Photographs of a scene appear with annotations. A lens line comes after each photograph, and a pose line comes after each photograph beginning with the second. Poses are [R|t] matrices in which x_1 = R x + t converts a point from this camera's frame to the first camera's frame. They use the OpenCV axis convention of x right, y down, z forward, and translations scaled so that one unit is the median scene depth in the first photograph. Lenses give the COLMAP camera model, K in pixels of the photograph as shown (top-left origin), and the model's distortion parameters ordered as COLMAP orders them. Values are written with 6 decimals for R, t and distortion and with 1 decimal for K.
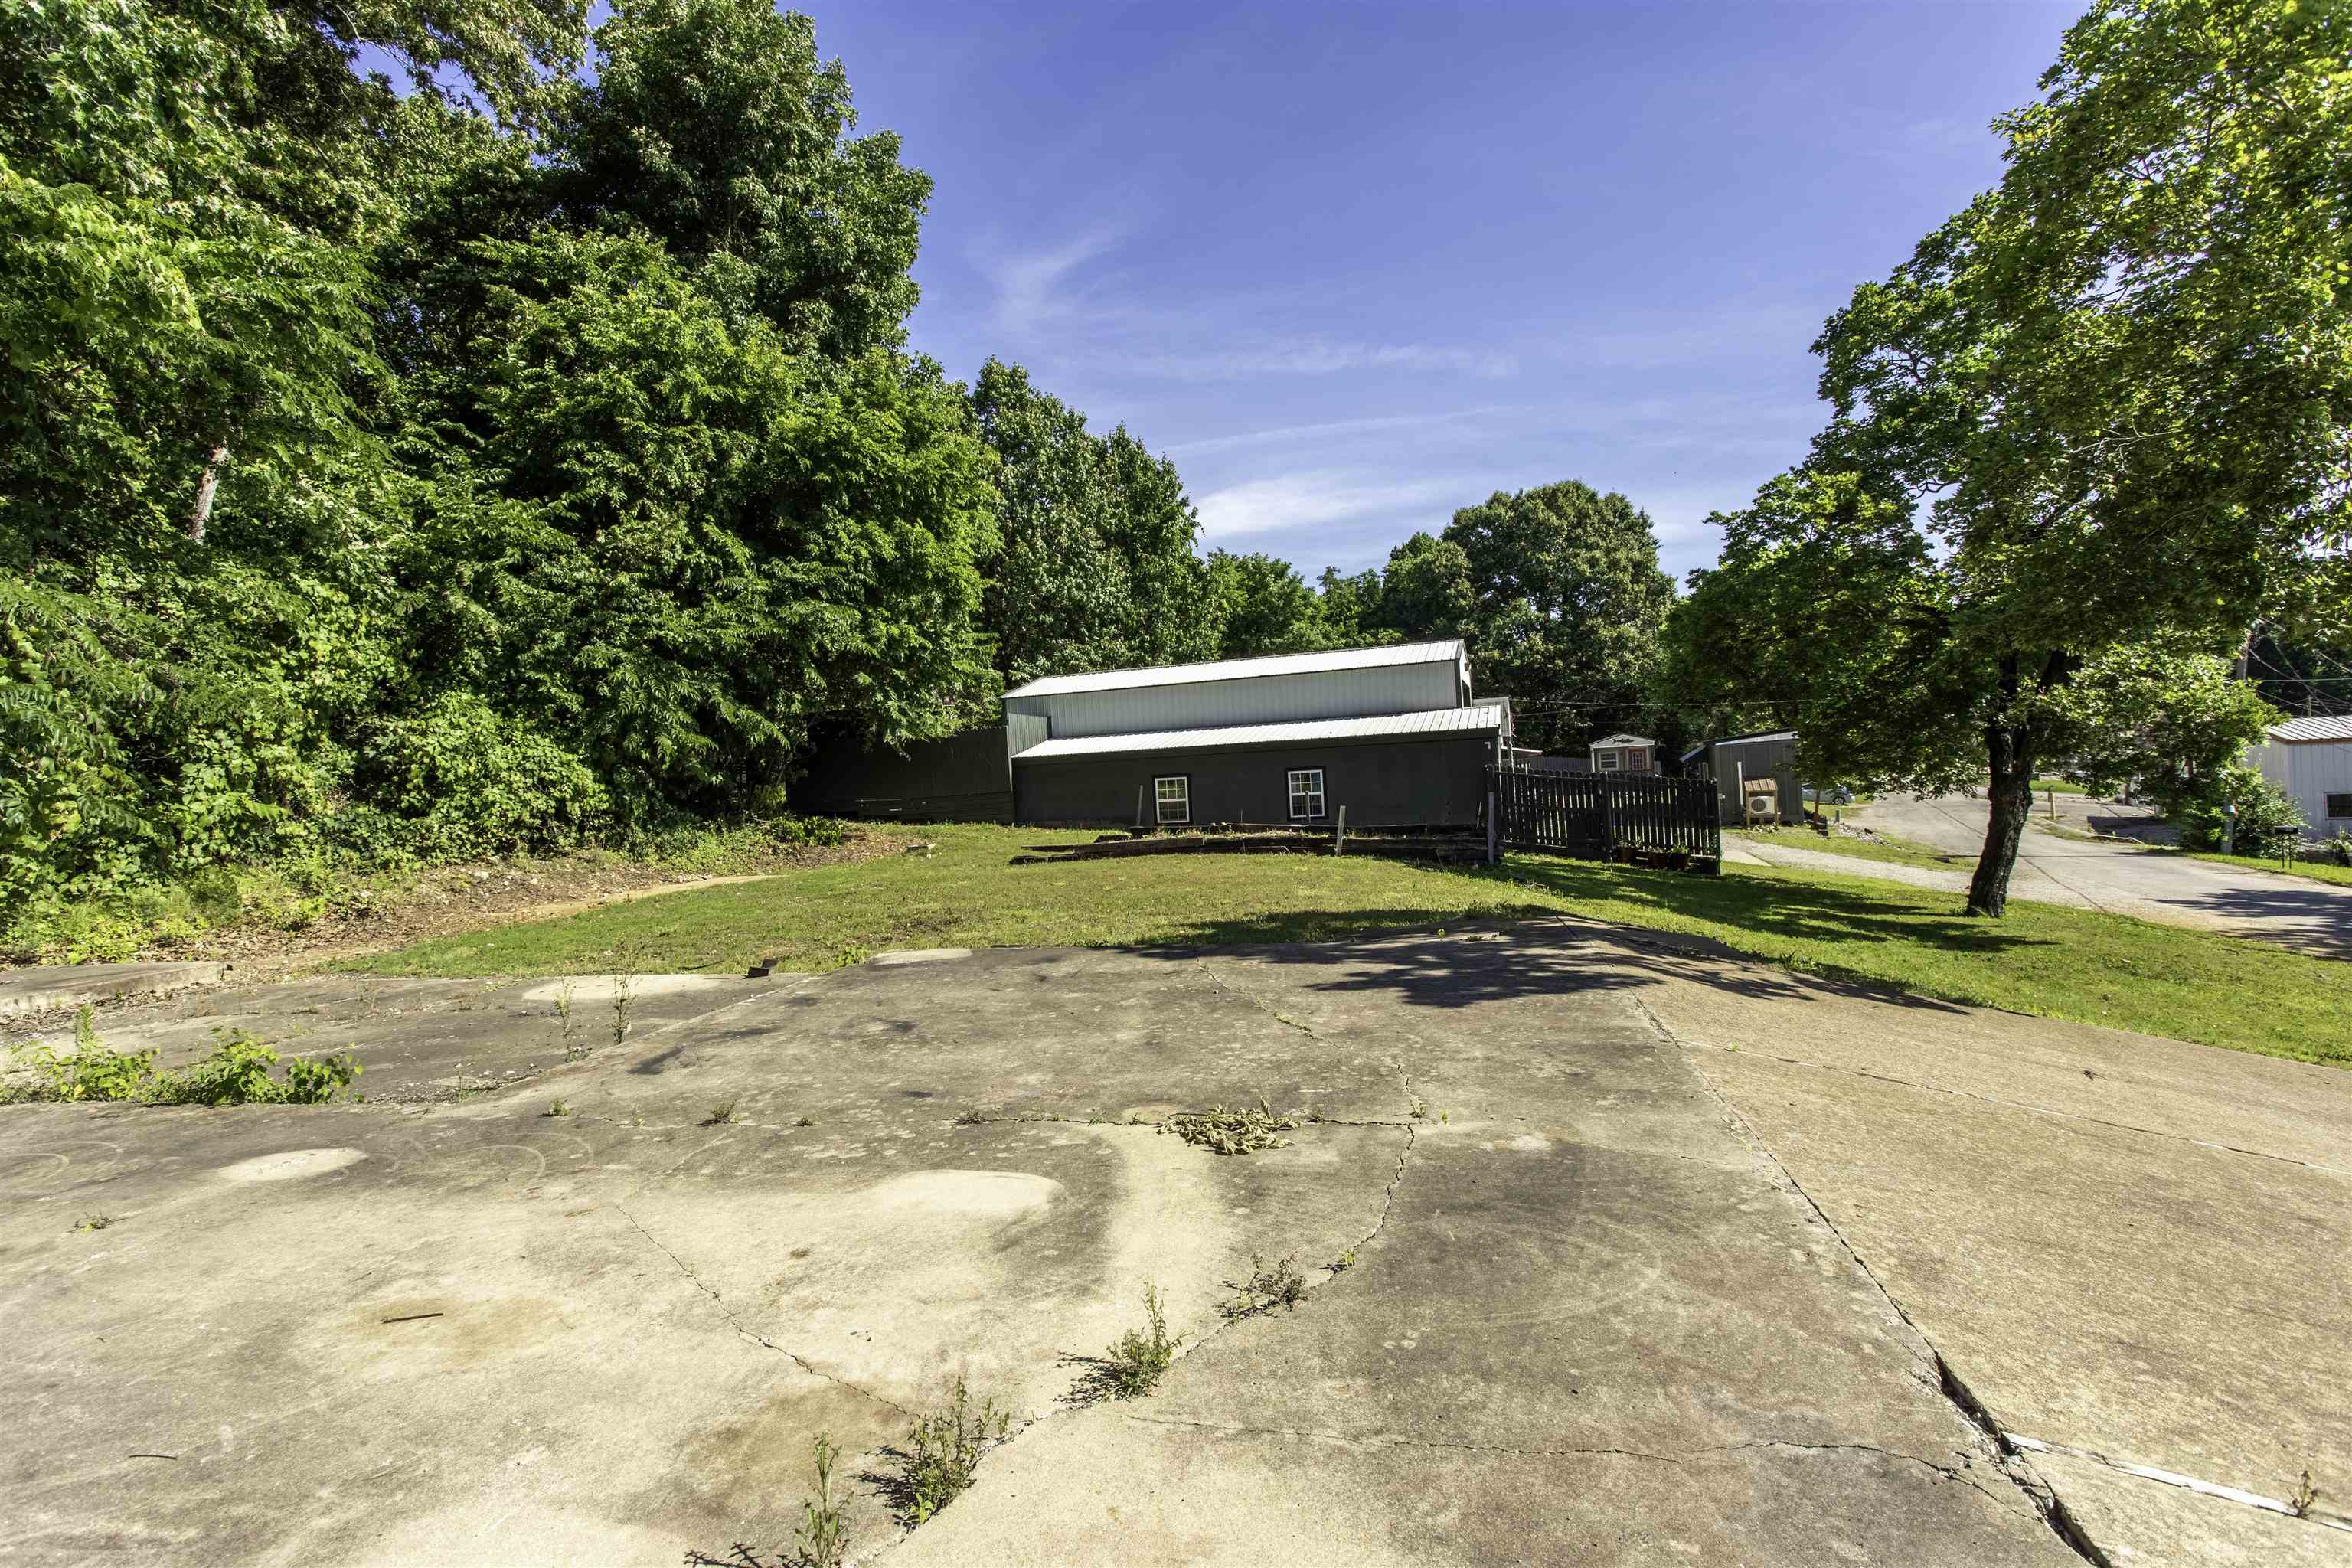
lens RADIAL K [[1130.0, 0, 1176.0], [0, 1130.0, 784.0], [0, 0, 1]] dist [-0.000191, -0.000014]
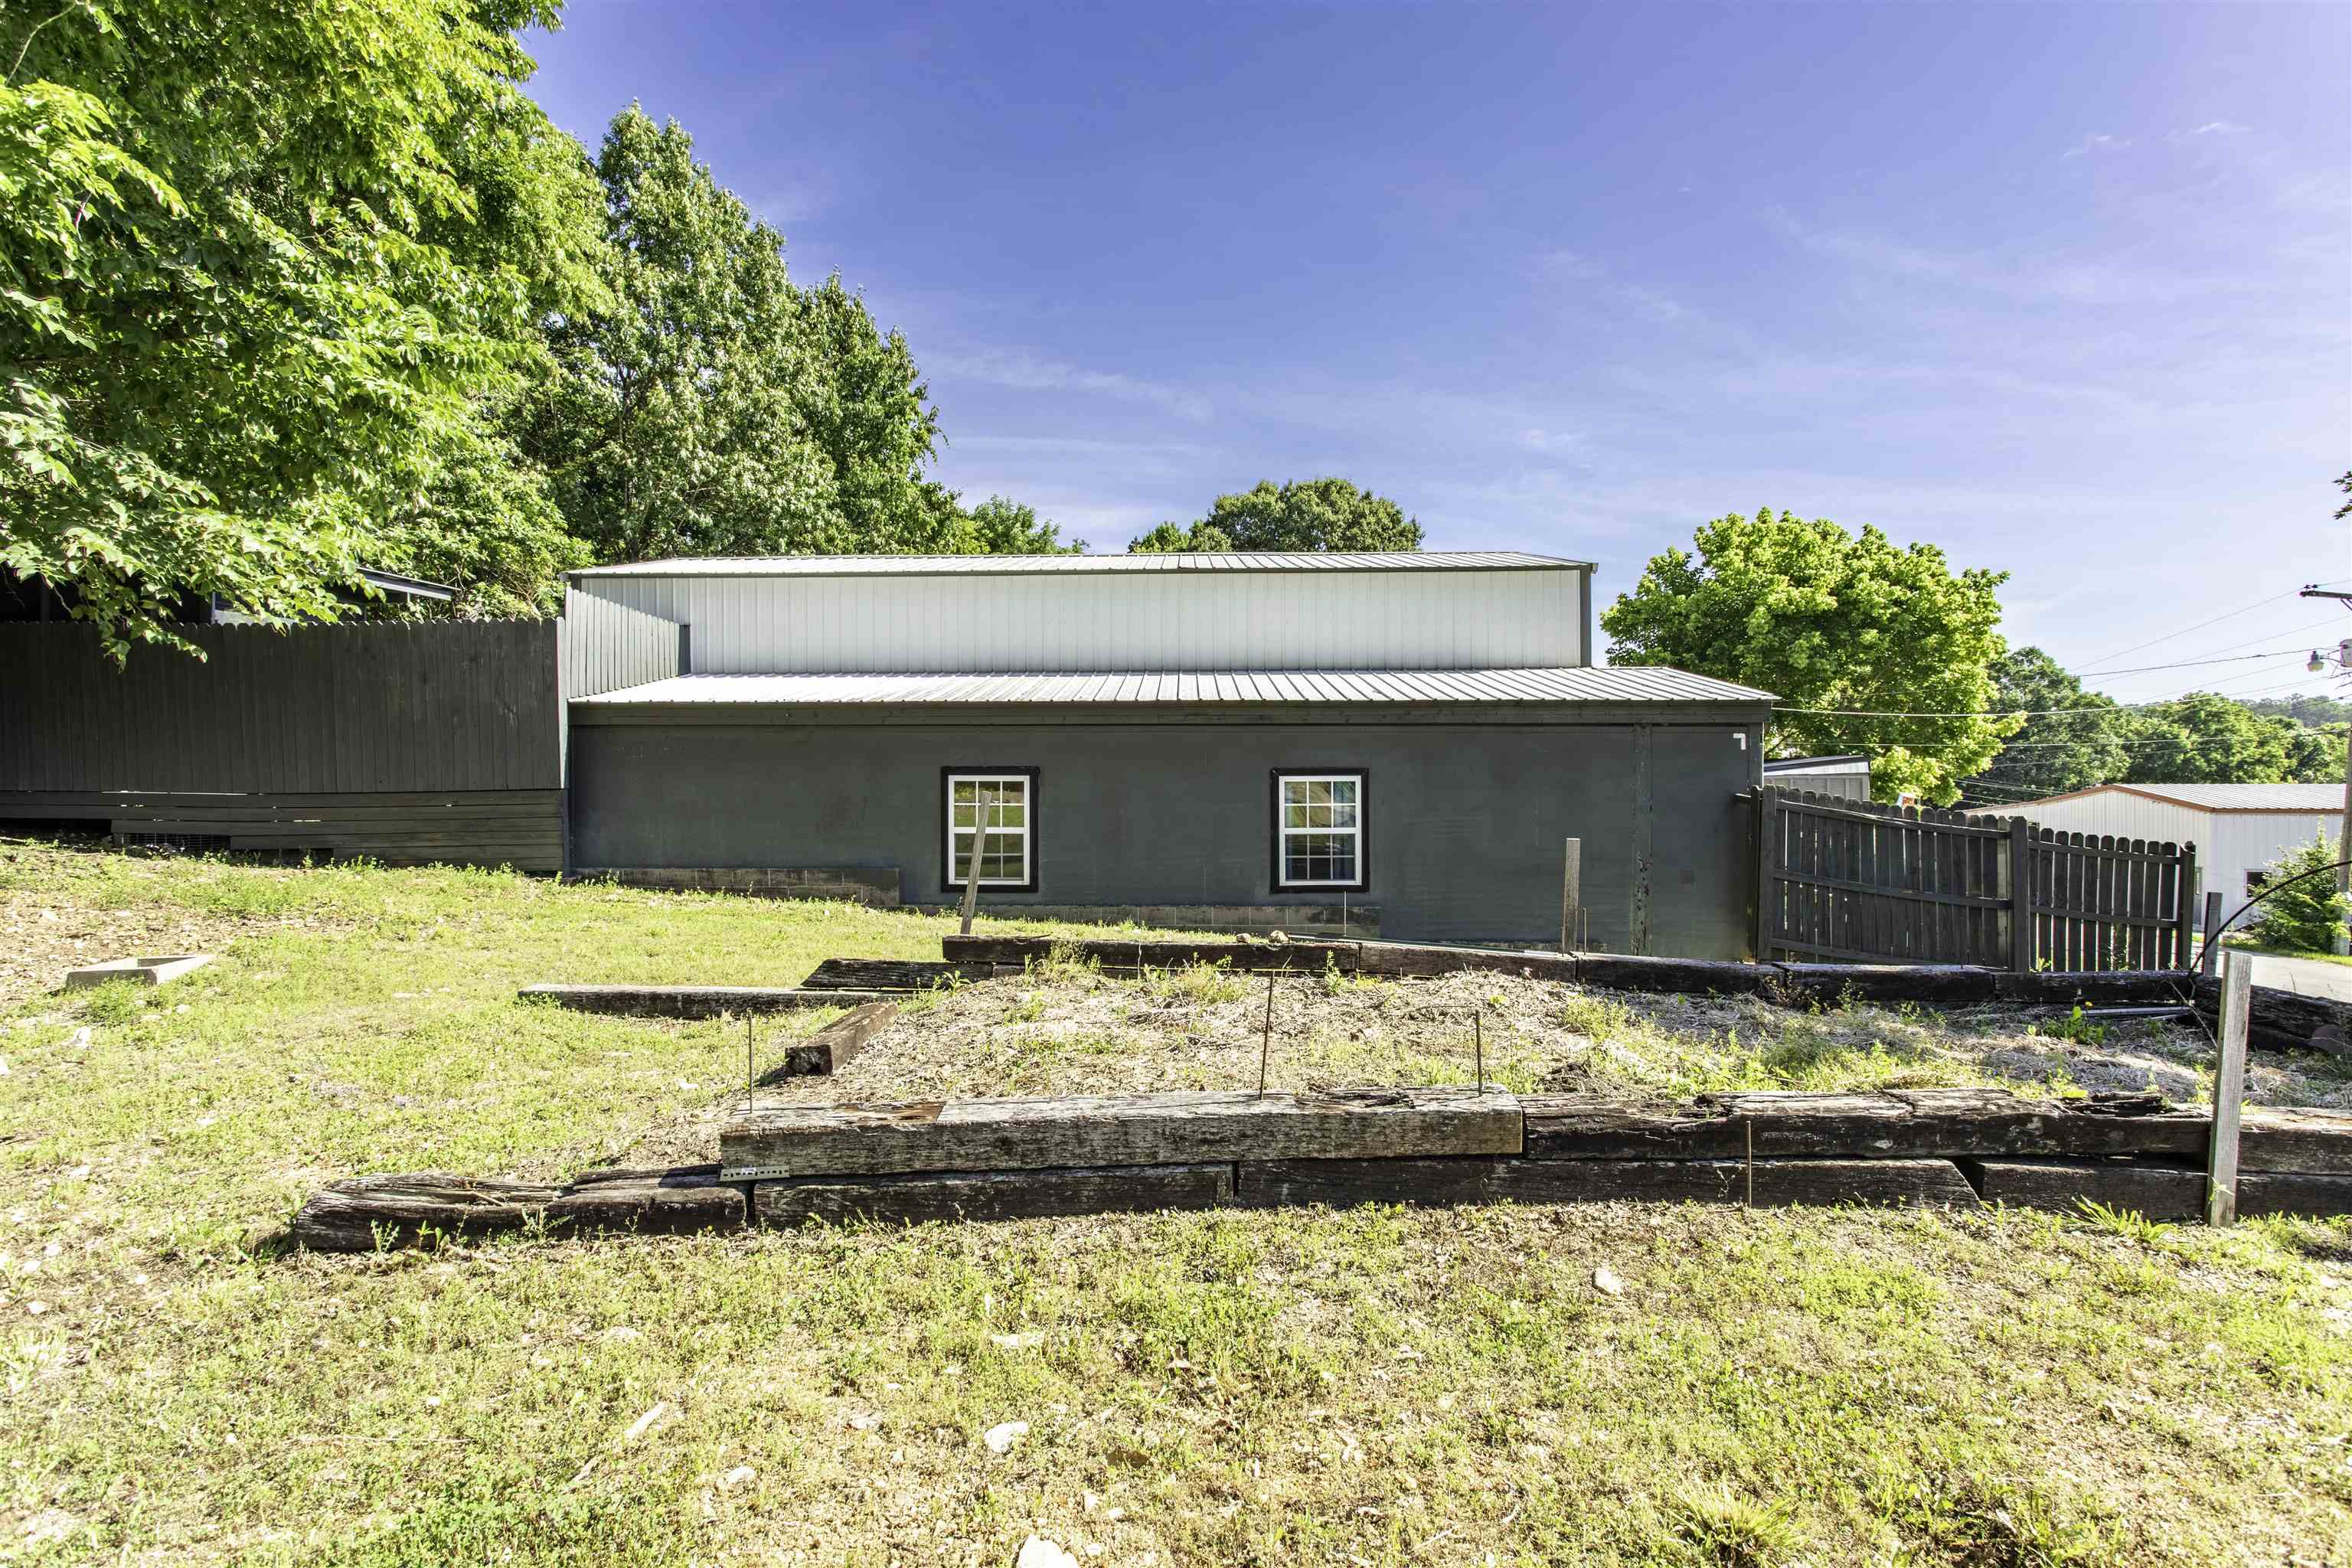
lens RADIAL K [[1118.6, 0, 1179.0], [0, 1118.6, 821.3], [0, 0, 1]] dist [-0.038746, -0.000027]
pose [[0.959412, 0.043415, 0.278648, -0.019499], [-0.049260, 0.998688, 0.014008, 0.000557], [-0.277674, -0.027165, 0.960291, 0.281580]]
